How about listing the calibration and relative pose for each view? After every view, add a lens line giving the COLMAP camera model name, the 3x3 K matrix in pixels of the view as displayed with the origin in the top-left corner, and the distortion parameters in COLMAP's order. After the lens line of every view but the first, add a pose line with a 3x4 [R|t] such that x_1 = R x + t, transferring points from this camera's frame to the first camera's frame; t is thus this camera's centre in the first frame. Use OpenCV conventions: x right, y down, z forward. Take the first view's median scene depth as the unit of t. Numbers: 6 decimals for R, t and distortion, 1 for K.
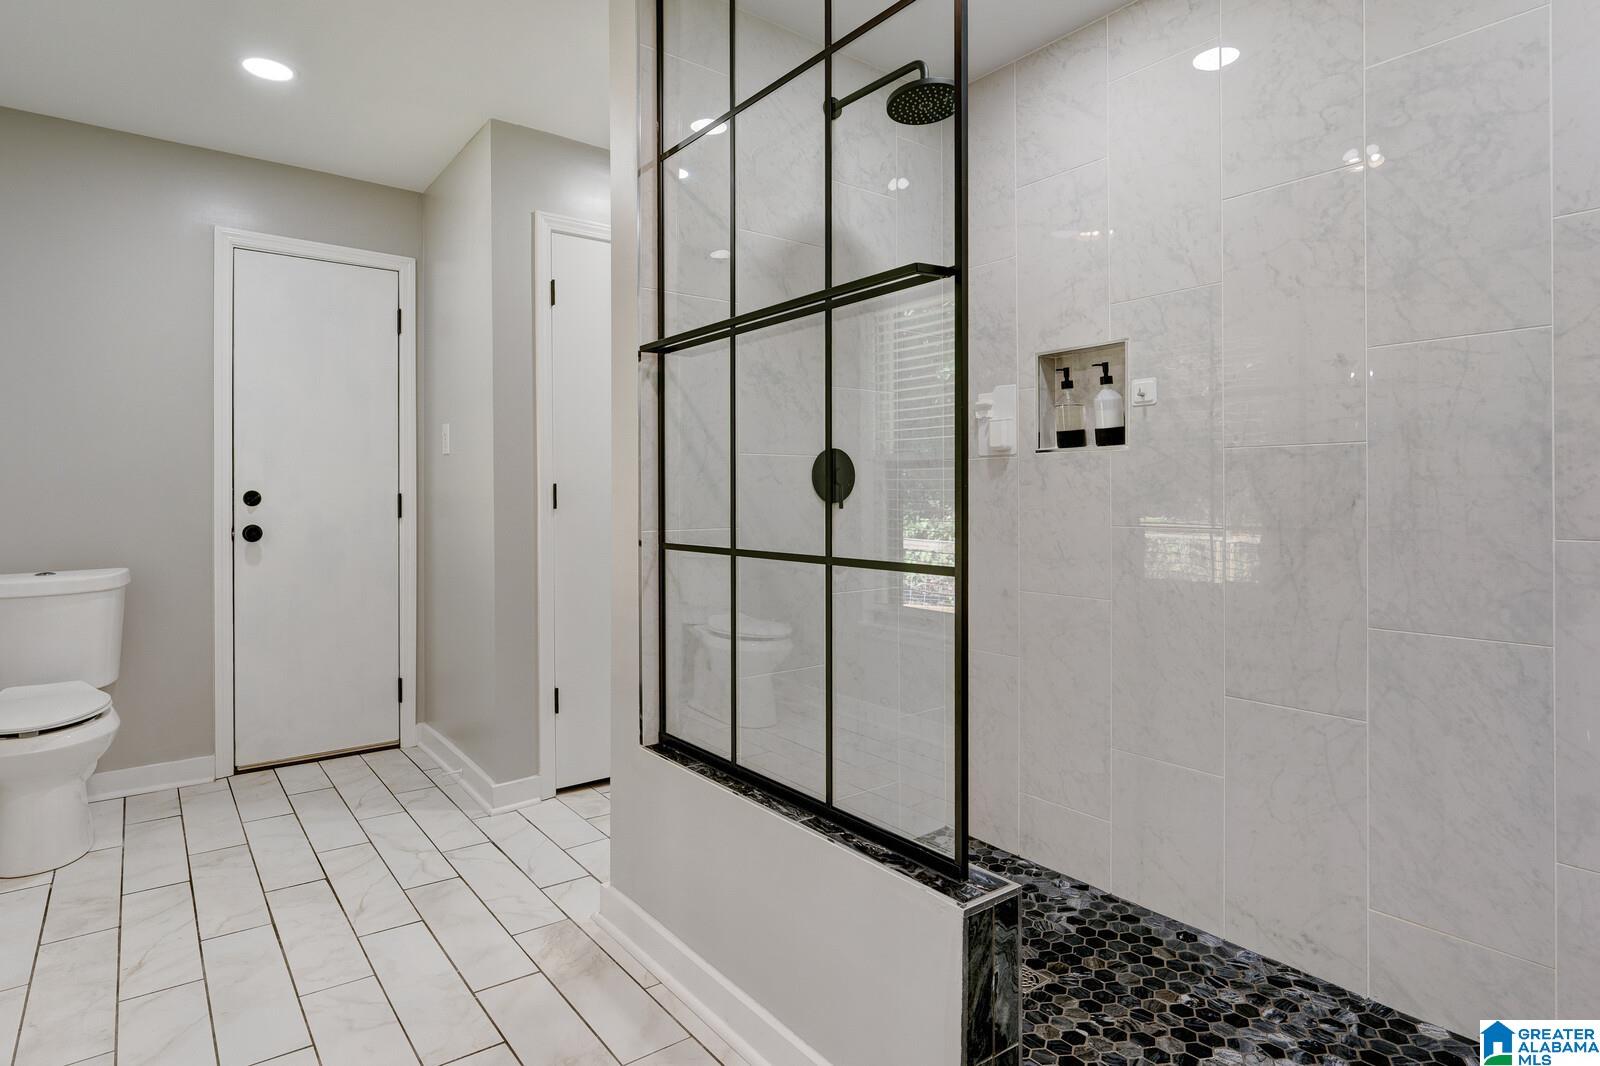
lens RADIAL K [[864.4, 0, 798.7], [0, 864.4, 499.5], [0, 0, 1]] dist [-0.001529, -0.000130]
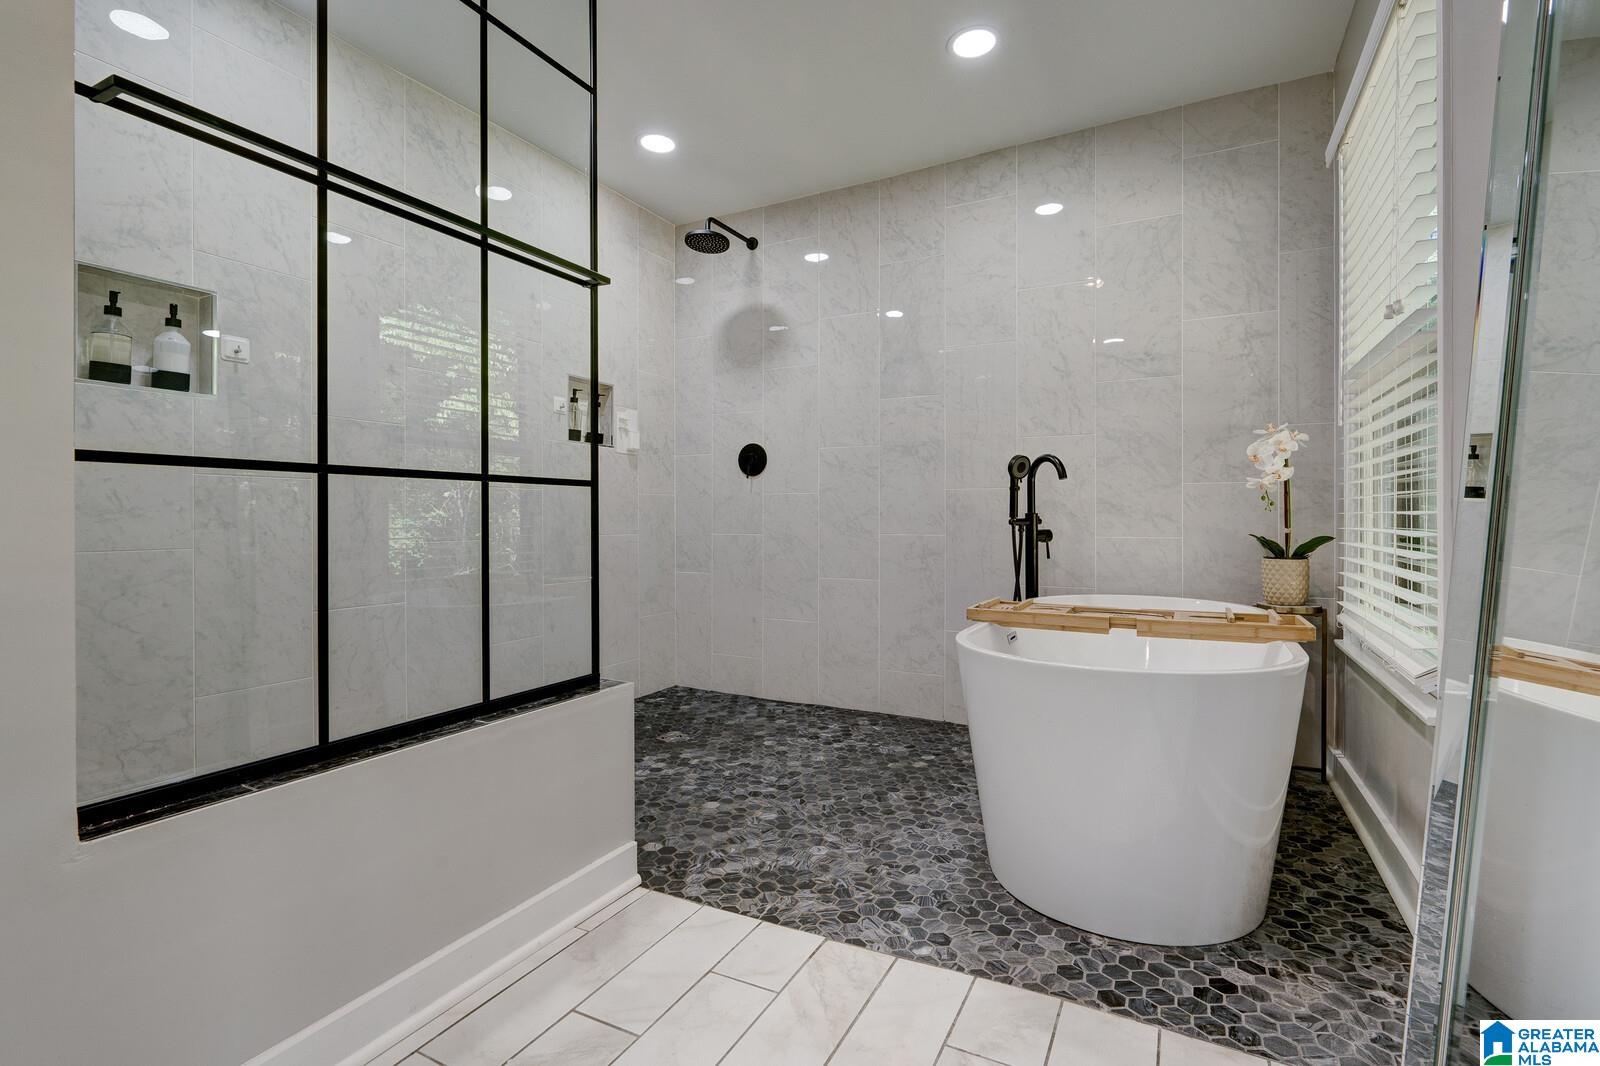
lens RADIAL K [[748.9, 0, 795.8], [0, 748.9, 513.8], [0, 0, 1]] dist [-0.007349, 0.001382]
pose [[-0.420930, 0.011059, 0.907026, -0.734070], [0.007396, 0.999934, -0.008759, 0.093835], [-0.907063, 0.003021, -0.420984, 0.766856]]
